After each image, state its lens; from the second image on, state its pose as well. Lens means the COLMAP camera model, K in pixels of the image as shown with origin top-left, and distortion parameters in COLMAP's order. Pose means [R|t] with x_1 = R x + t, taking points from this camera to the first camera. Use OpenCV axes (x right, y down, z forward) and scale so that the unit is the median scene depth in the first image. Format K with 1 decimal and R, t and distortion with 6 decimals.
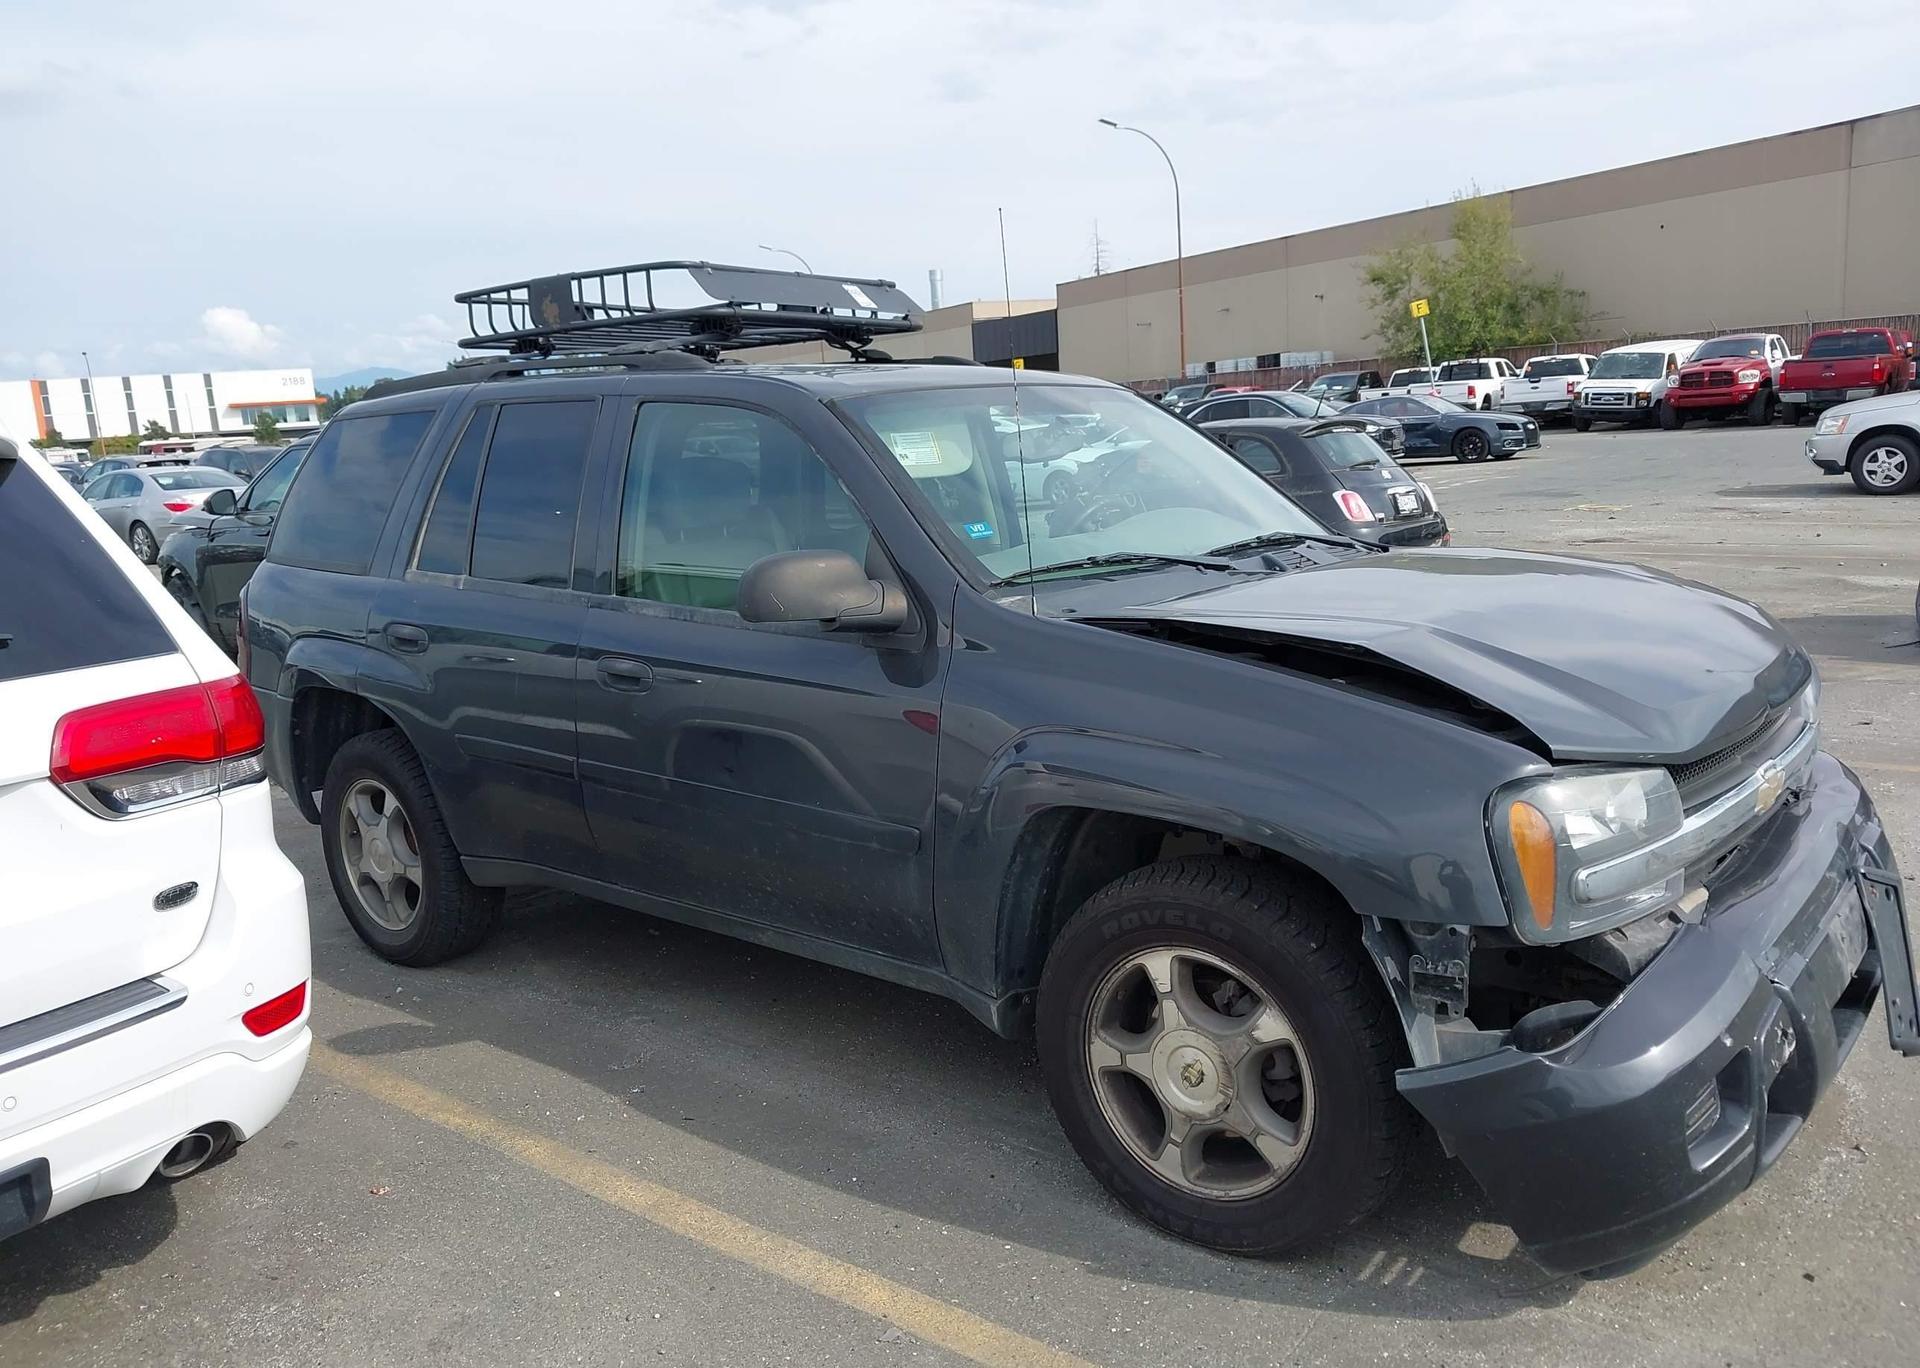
lens RADIAL K [[1533.1, 0, 960.2], [0, 1533.1, 693.4], [0, 0, 1]] dist [0.024476, -0.035972]
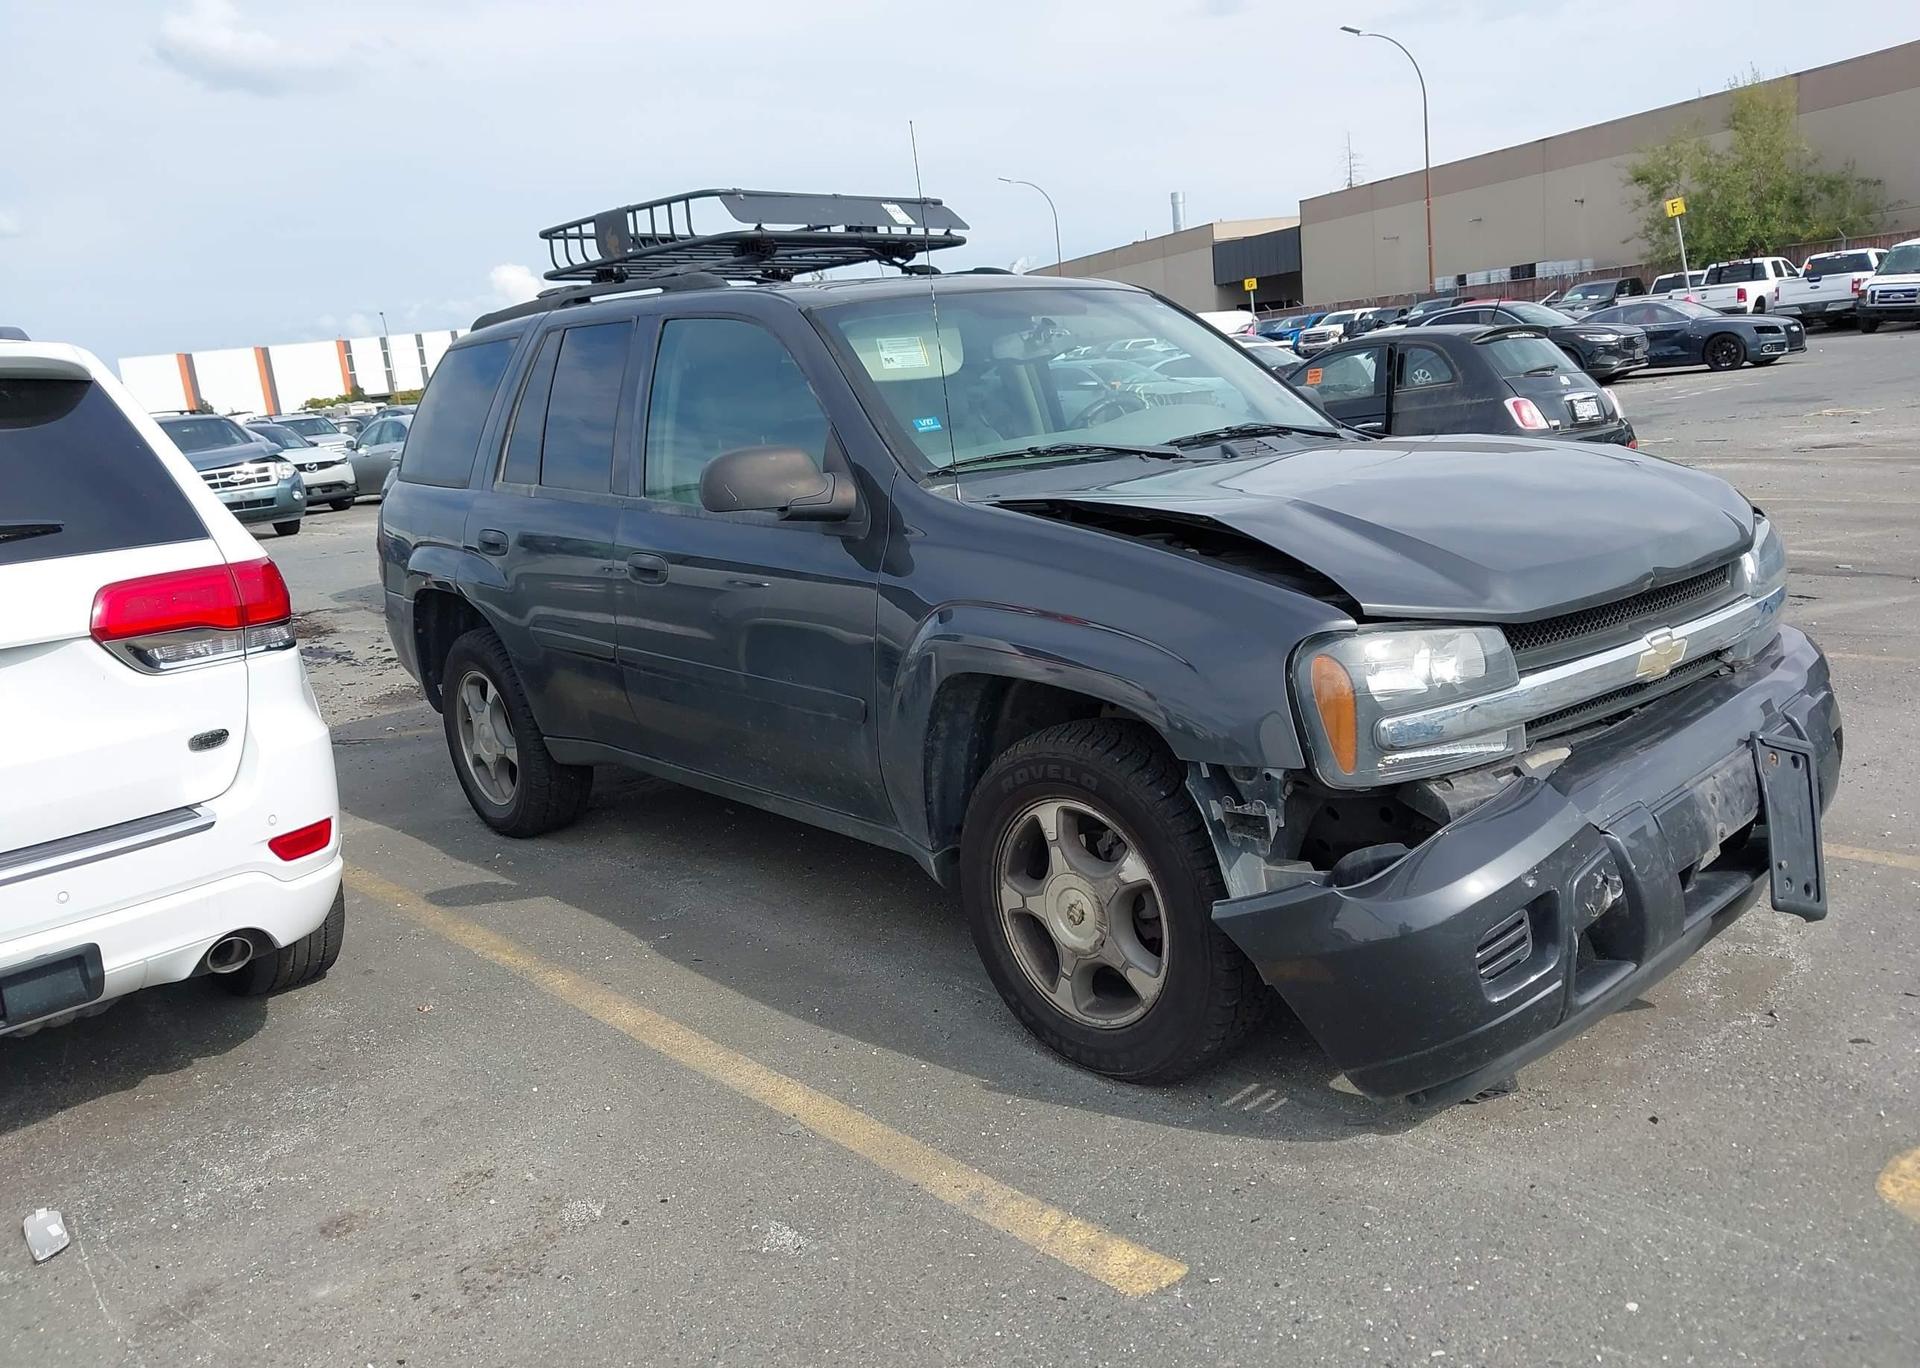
lens RADIAL K [[1533.1, 0, 963.1], [0, 1533.1, 695.0], [0, 0, 1]] dist [0.024476, -0.035972]
pose [[0.986407, 0.001893, -0.164313, 0.194224], [0.005237, 0.999064, 0.042949, 0.034119], [0.164240, -0.043226, 0.985473, -0.065332]]
